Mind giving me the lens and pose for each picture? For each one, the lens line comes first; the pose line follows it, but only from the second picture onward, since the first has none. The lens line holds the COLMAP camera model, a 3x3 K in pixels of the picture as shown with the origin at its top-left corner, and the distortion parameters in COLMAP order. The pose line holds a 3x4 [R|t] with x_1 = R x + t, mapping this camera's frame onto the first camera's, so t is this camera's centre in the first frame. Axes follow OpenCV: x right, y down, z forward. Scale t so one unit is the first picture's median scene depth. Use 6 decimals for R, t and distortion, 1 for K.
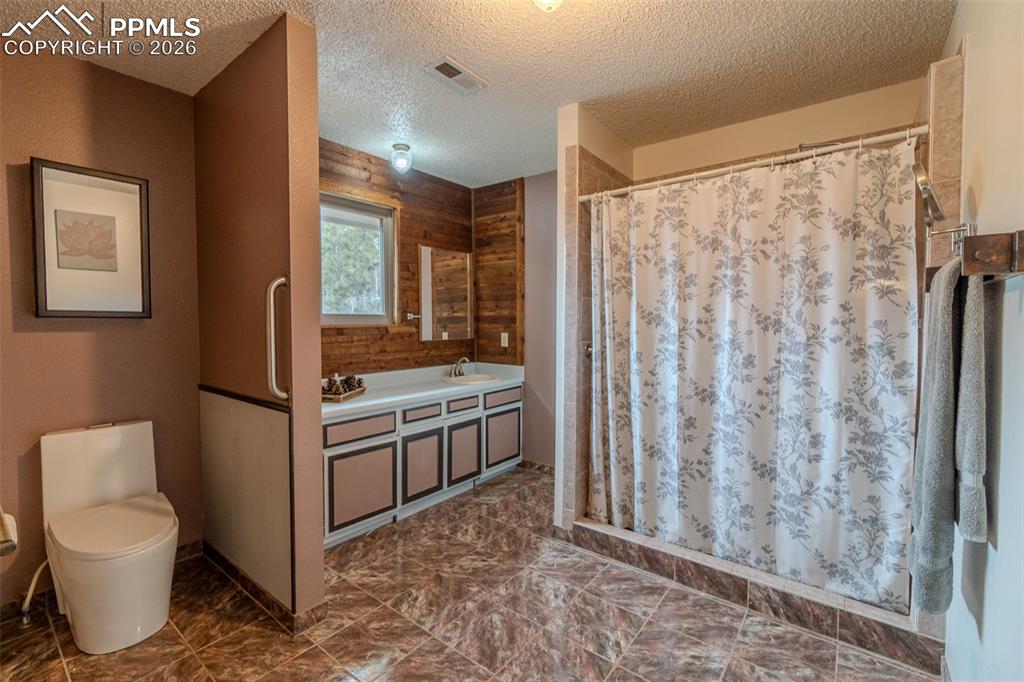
lens RADIAL K [[440.8, 0, 506.1], [0, 440.8, 338.4], [0, 0, 1]] dist [-0.008030, 0.003238]
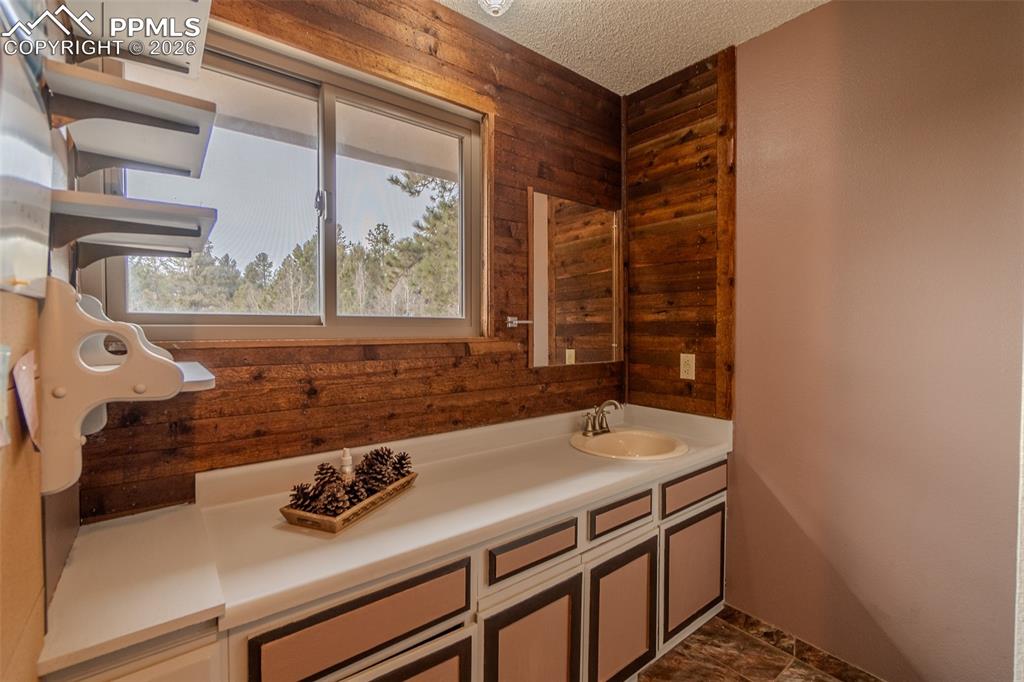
lens RADIAL K [[440.8, 0, 509.8], [0, 440.8, 339.3], [0, 0, 1]] dist [-0.008030, 0.003238]
pose [[0.972973, 0.006077, -0.230838, -0.095337], [-0.010049, 0.999821, -0.016033, -0.019967], [0.230699, 0.017920, 0.972860, 0.471527]]
